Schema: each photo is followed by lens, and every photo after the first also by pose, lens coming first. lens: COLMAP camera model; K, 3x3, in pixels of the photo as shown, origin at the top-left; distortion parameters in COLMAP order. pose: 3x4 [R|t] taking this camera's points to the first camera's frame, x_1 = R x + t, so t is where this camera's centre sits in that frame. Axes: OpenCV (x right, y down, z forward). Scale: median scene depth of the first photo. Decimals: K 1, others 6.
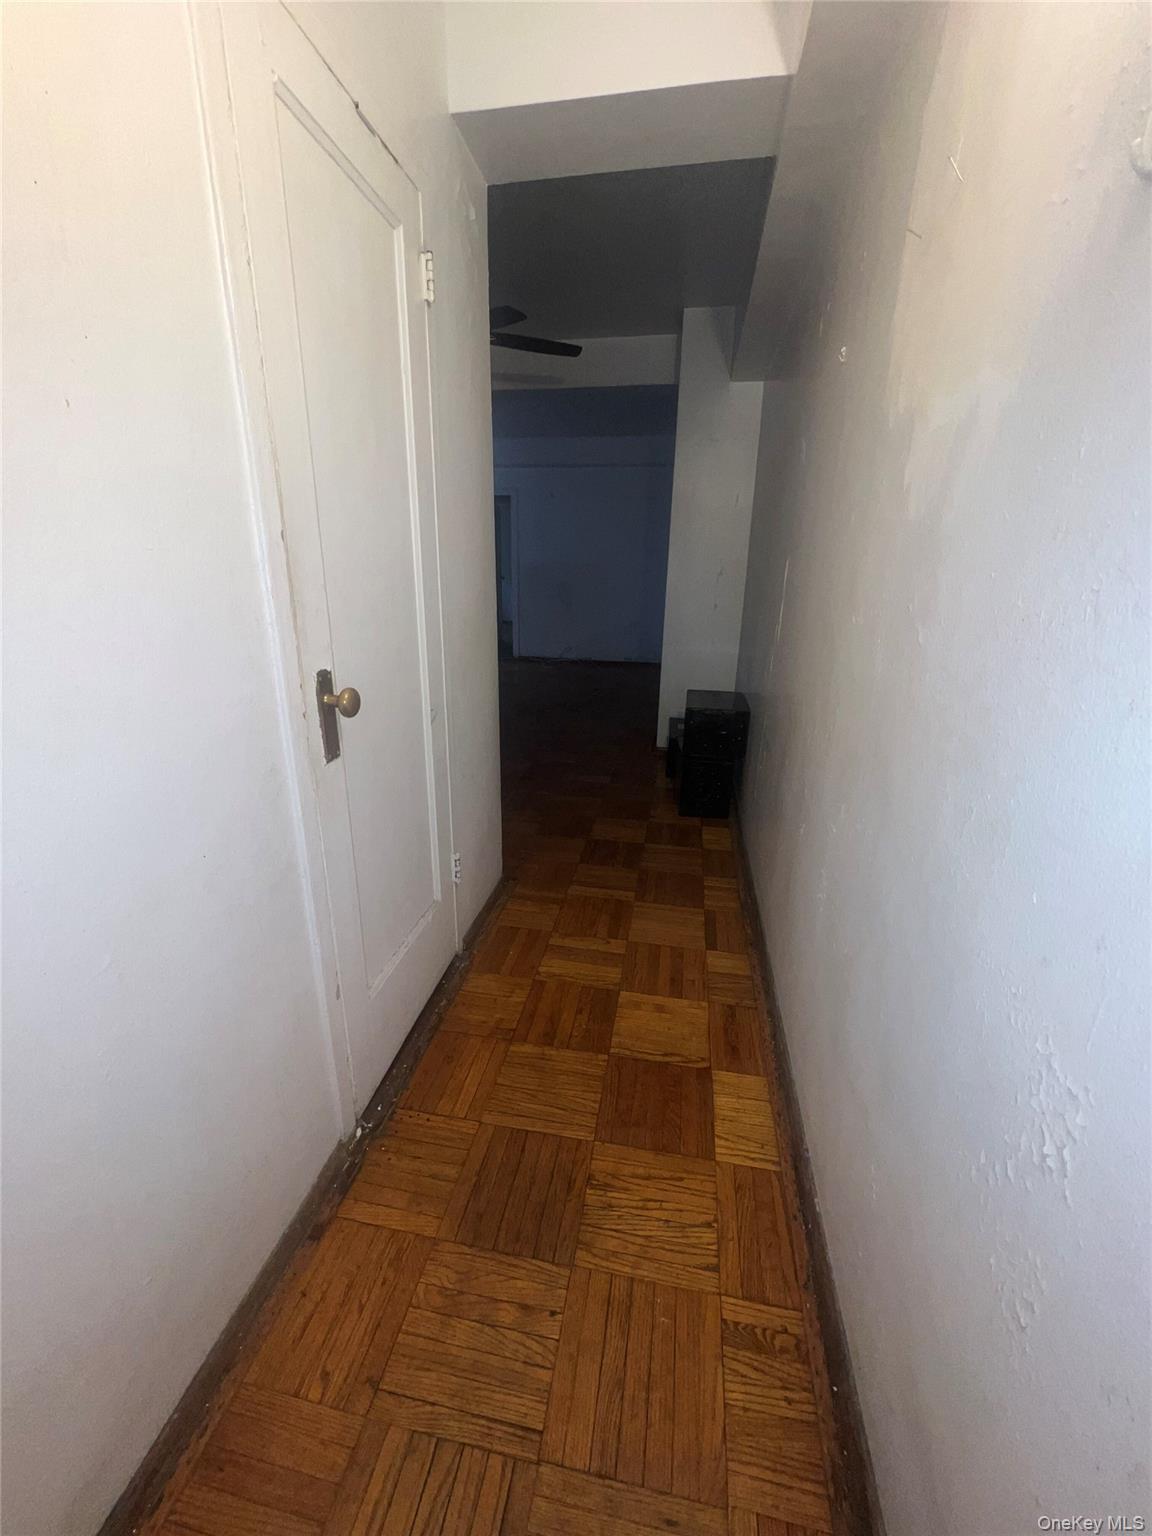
lens RADIAL K [[618.1, 0, 572.3], [0, 618.1, 768.6], [0, 0, 1]] dist [-0.000223, -0.000019]
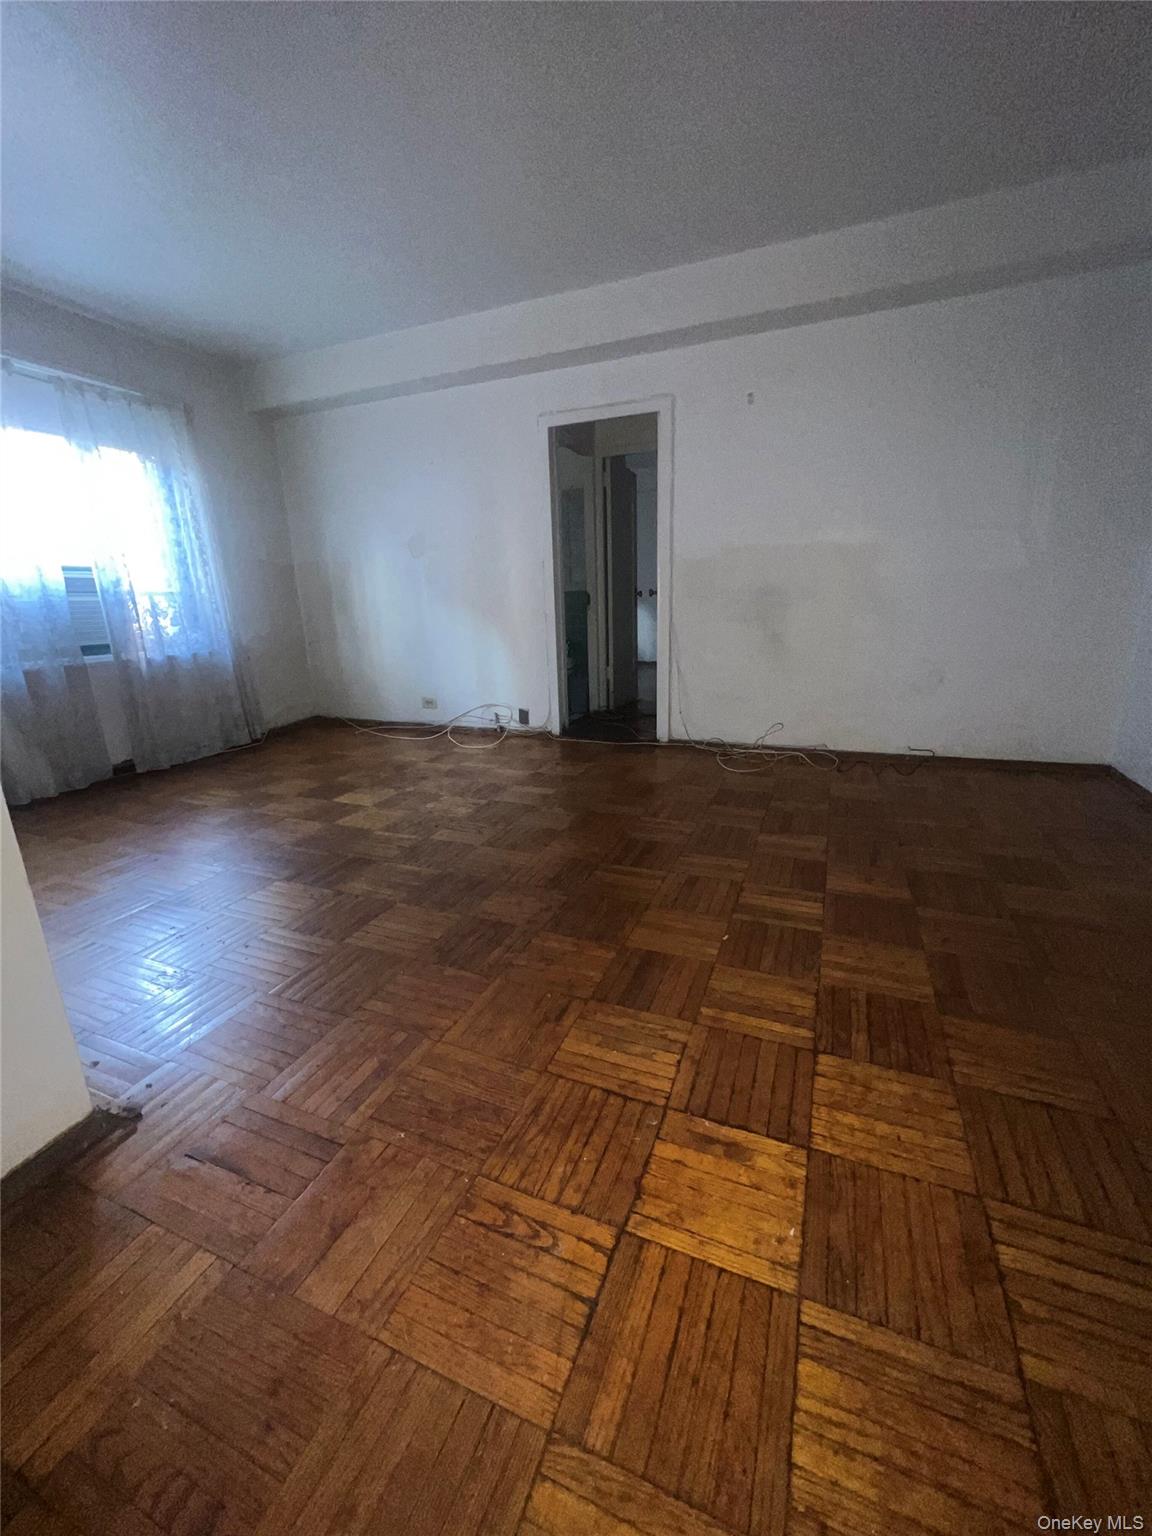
lens RADIAL K [[611.0, 0, 574.8], [0, 611.0, 770.3], [0, 0, 1]] dist [-0.000620, -0.000042]
pose [[0.977541, 0.010658, -0.210474, -0.117342], [-0.021797, 0.998477, -0.050674, -0.273820], [0.209614, 0.054124, 0.976285, 1.060518]]
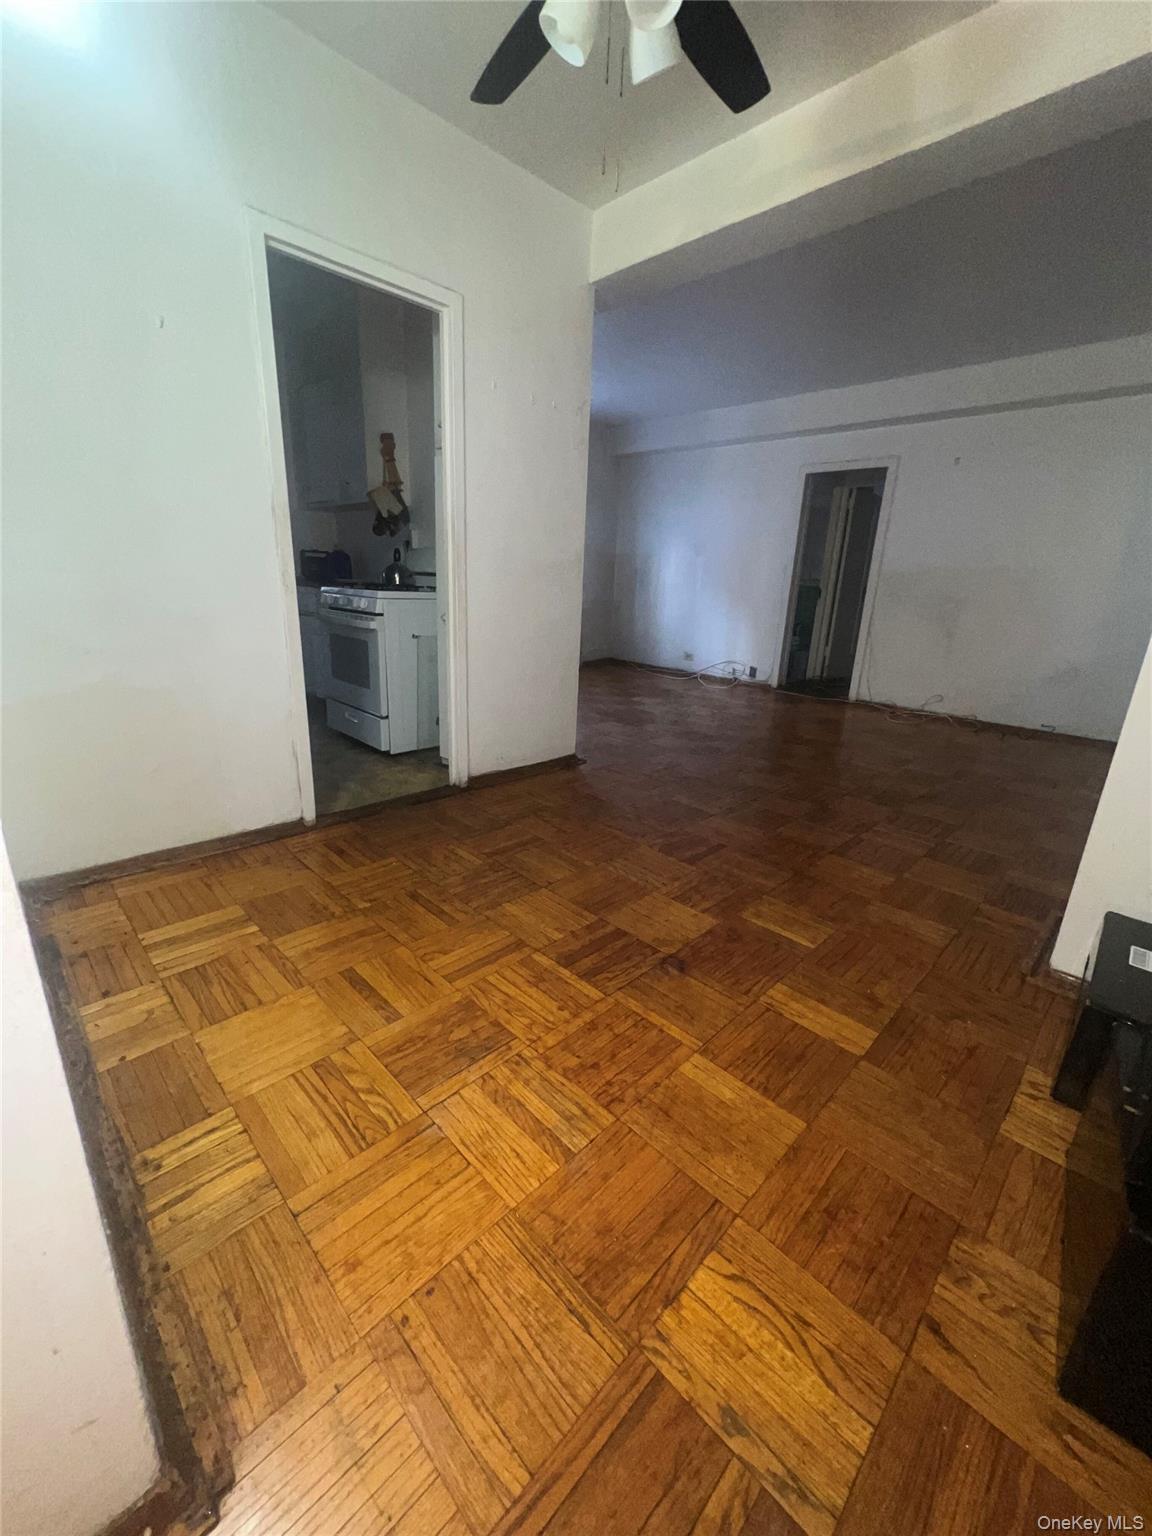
lens RADIAL K [[611.0, 0, 577.0], [0, 611.0, 762.9], [0, 0, 1]] dist [-0.000620, -0.000042]
pose [[0.824368, 0.181239, -0.536255, 0.080438], [-0.208062, 0.978057, 0.010707, -0.112289], [0.526429, 0.102748, 0.843988, 0.549248]]
